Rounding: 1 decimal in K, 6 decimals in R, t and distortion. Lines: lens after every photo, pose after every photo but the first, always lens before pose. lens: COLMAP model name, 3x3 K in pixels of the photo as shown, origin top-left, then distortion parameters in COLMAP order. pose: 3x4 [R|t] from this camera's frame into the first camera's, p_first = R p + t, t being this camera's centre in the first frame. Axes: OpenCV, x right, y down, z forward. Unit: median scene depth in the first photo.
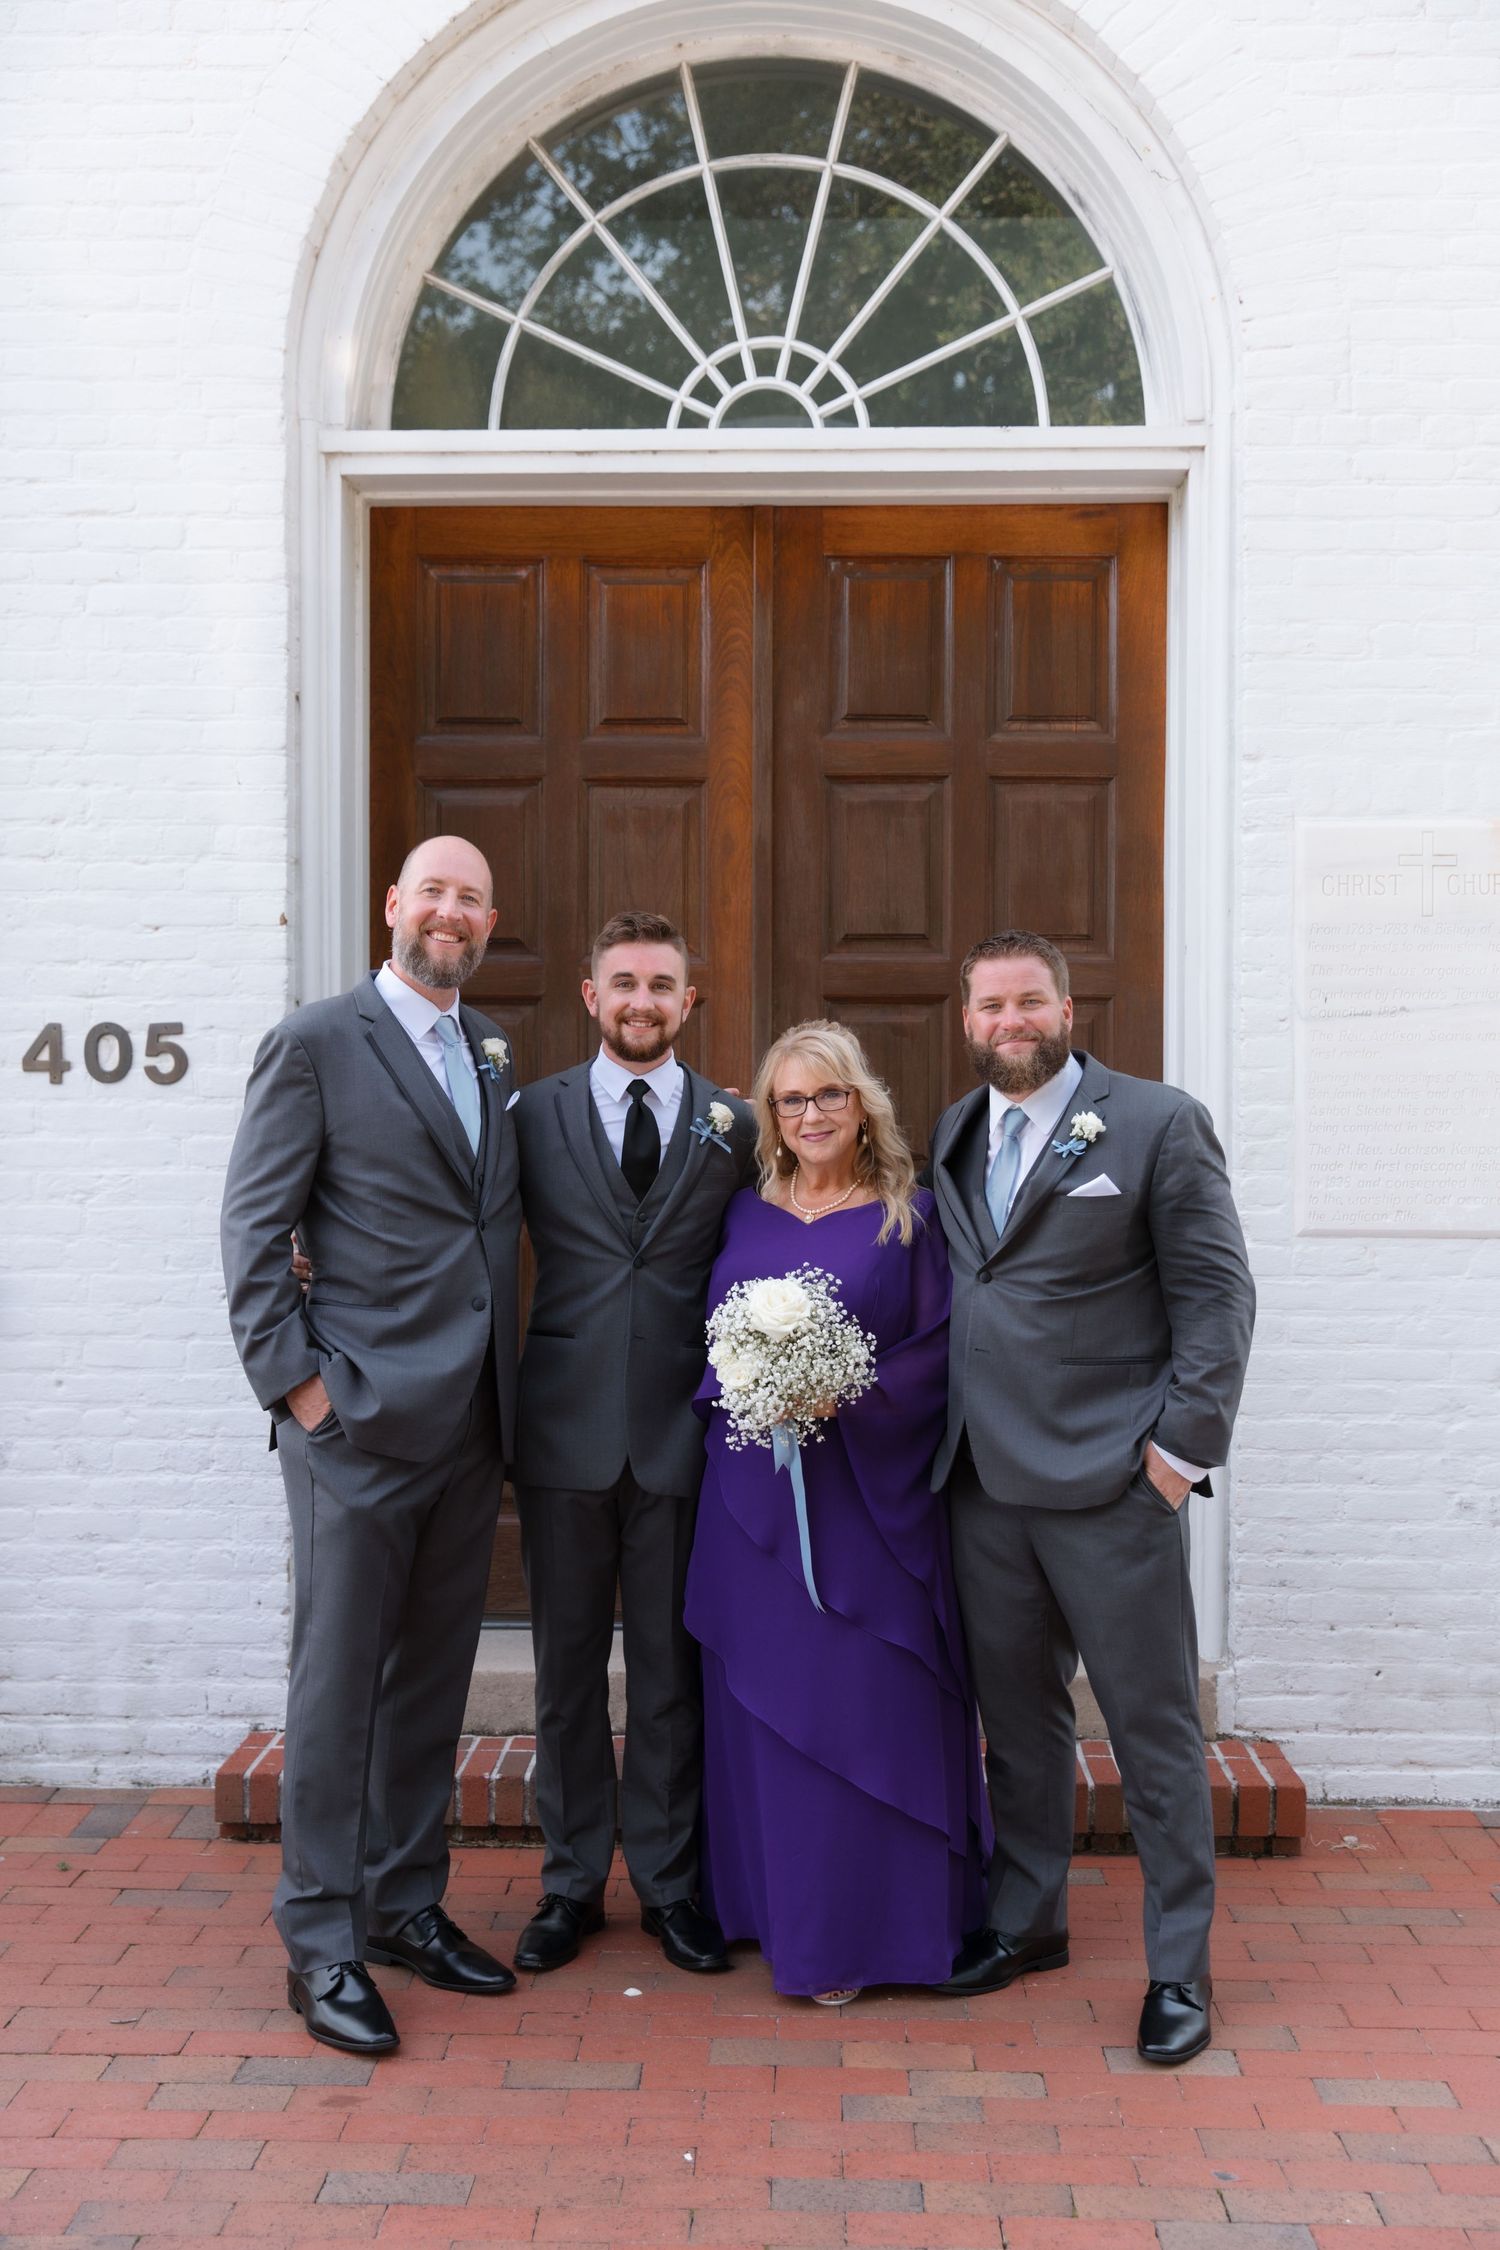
lens RADIAL K [[2553.6, 0, 740.4], [0, 2553.6, 1133.4], [0, 0, 1]] dist [0.002879, 0.000000]
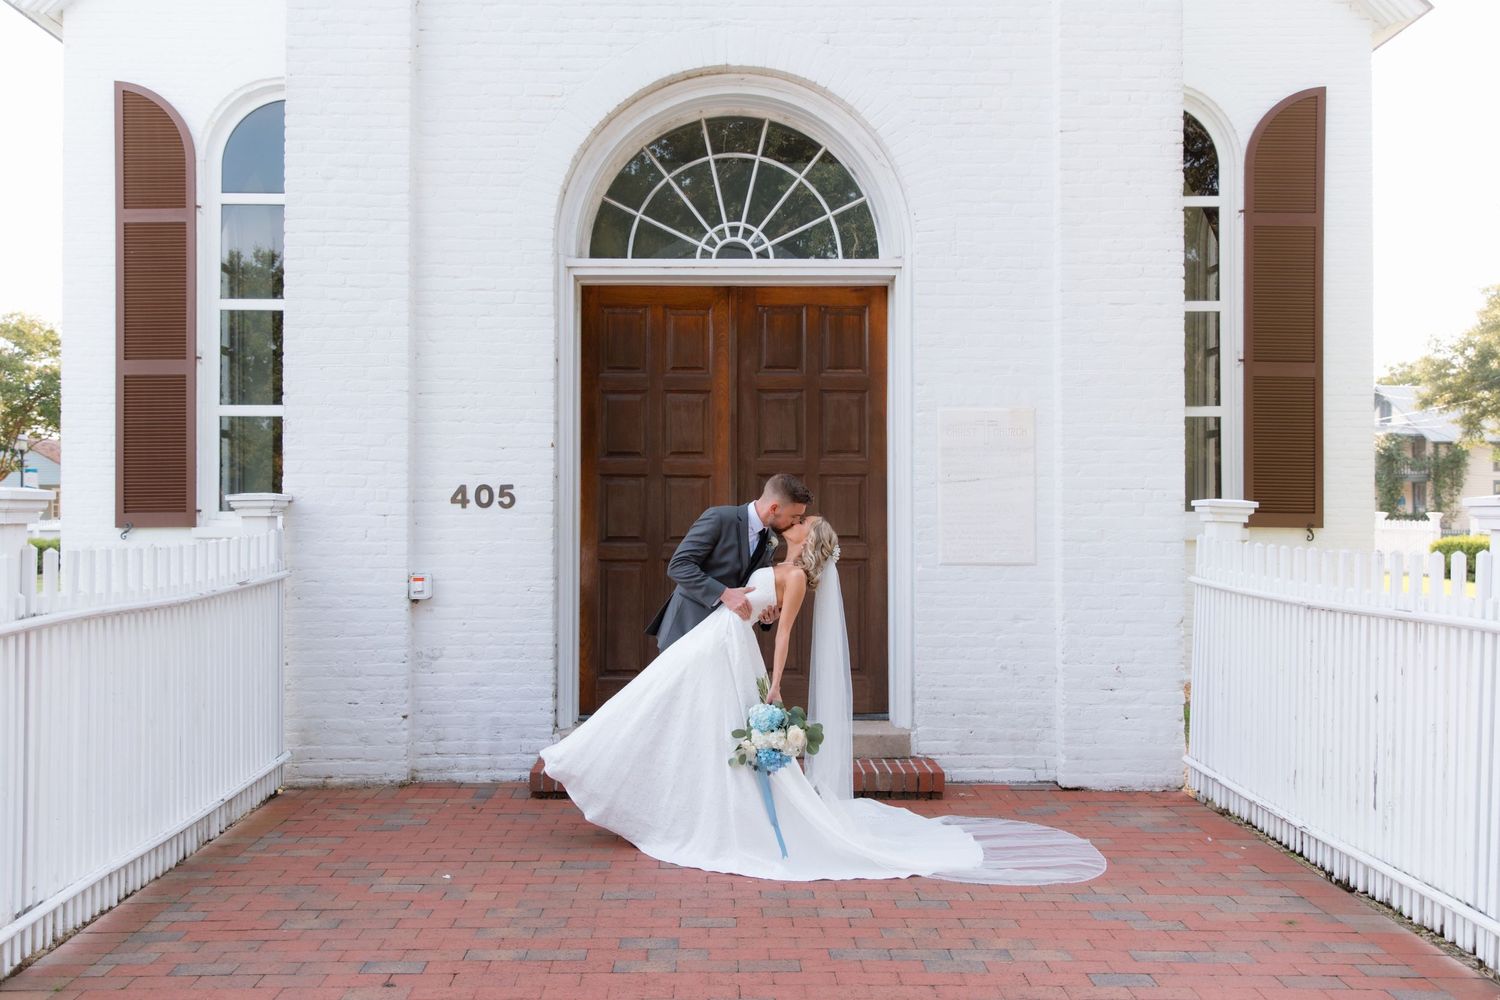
lens RADIAL K [[1207.9, 0, 726.9], [0, 1207.9, 485.1], [0, 0, 1]] dist [0.025808, -0.014258]
pose [[0.999079, -0.000725, 0.042894, -0.050713], [0.002470, 0.999171, -0.040643, 0.007408], [-0.042829, 0.040711, 0.998253, -0.224344]]
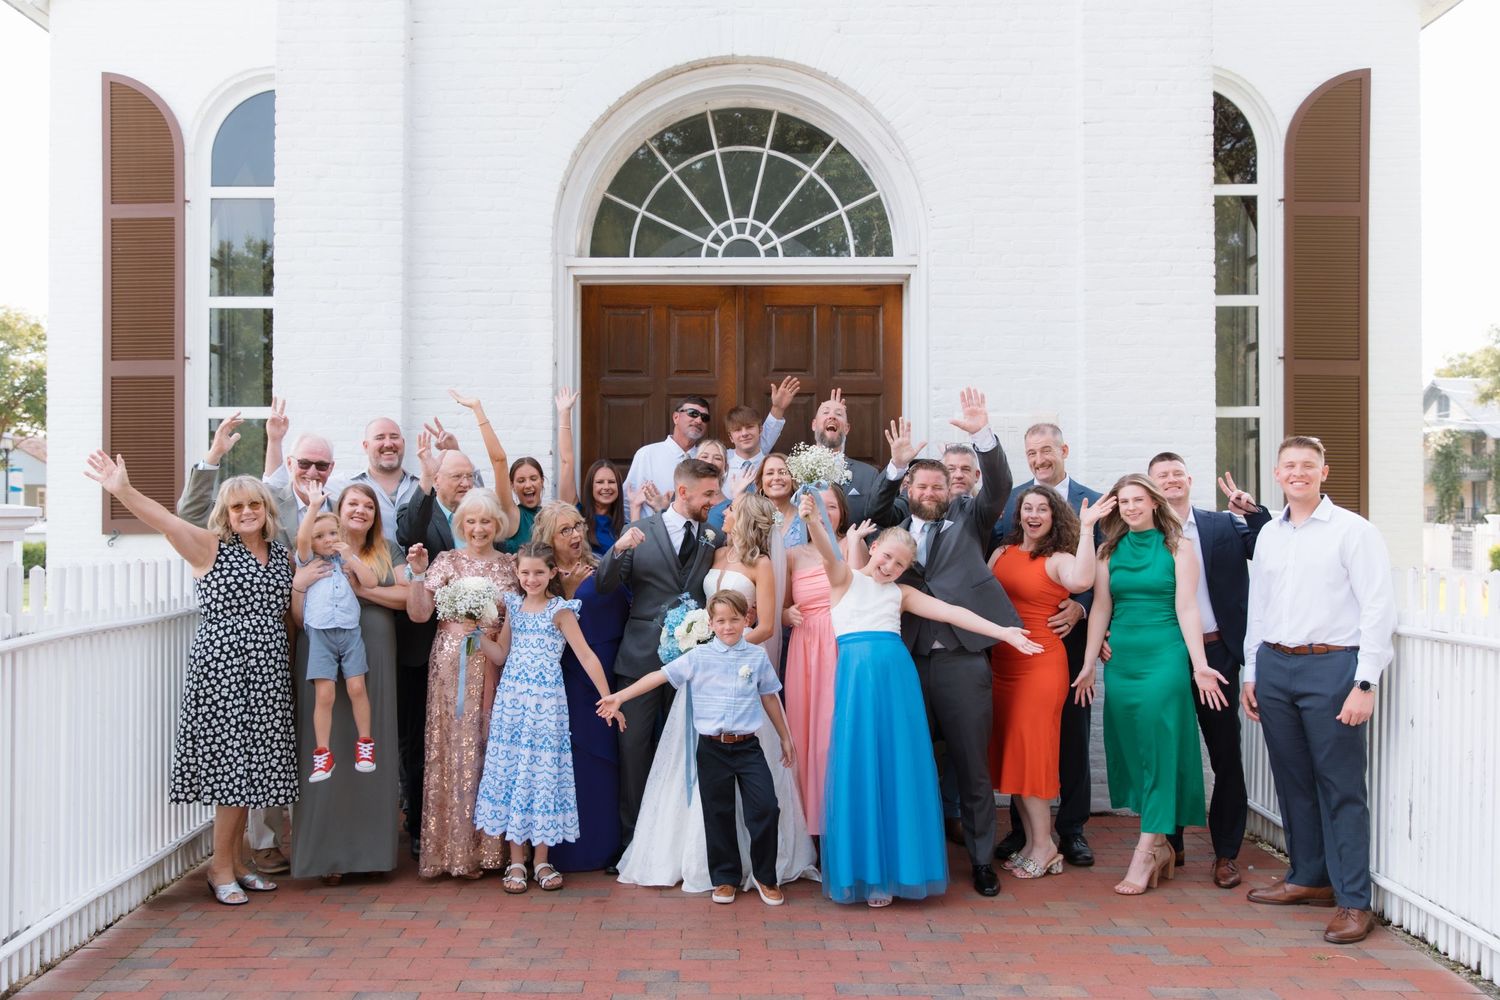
lens RADIAL K [[1281.0, 0, 712.4], [0, 1281.0, 483.8], [0, 0, 1]] dist [0.001089, 0.008865]
pose [[0.999784, -0.000993, 0.020772, -0.044302], [0.001840, 0.999166, -0.040784, -0.001868], [-0.020714, 0.040813, 0.998952, -0.238626]]
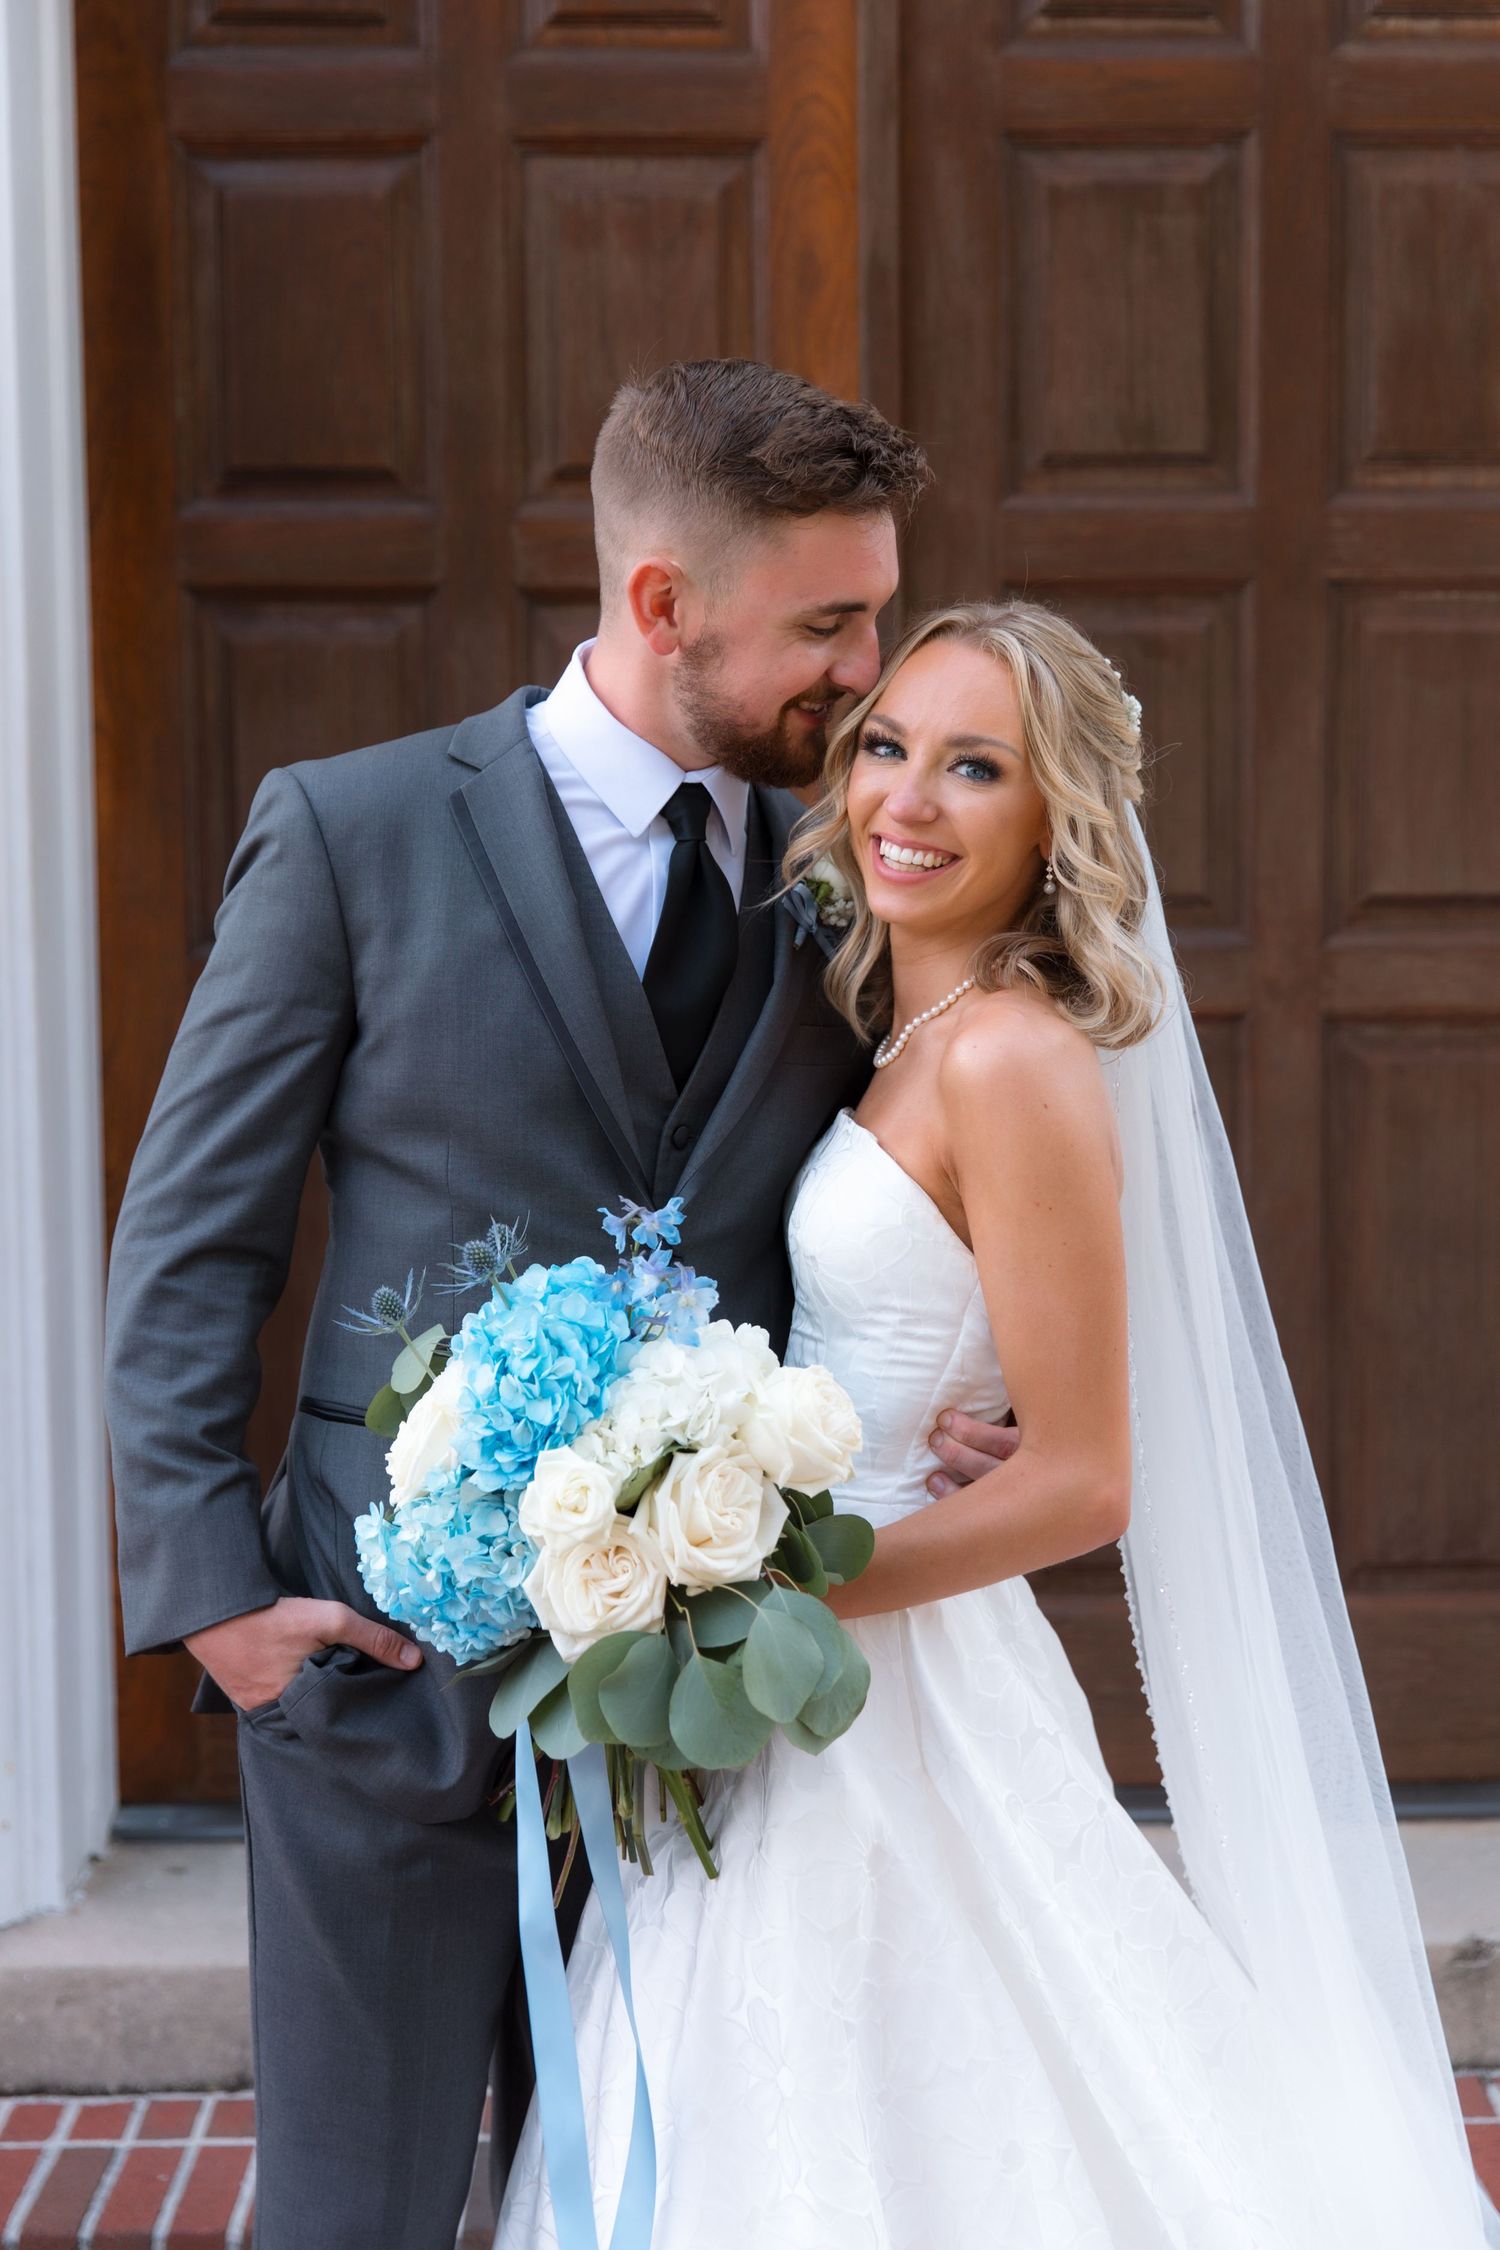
lens RADIAL K [[3301.9, 0, 853.8], [0, 3301.9, 1073.1], [0, 0, 1]] dist [-0.003296, 0.000000]
pose [[0.998516, -0.015988, 0.052062, -0.032377], [0.011872, 0.996849, 0.078431, -0.008548], [-0.053152, -0.077696, 0.995559, 0.353149]]
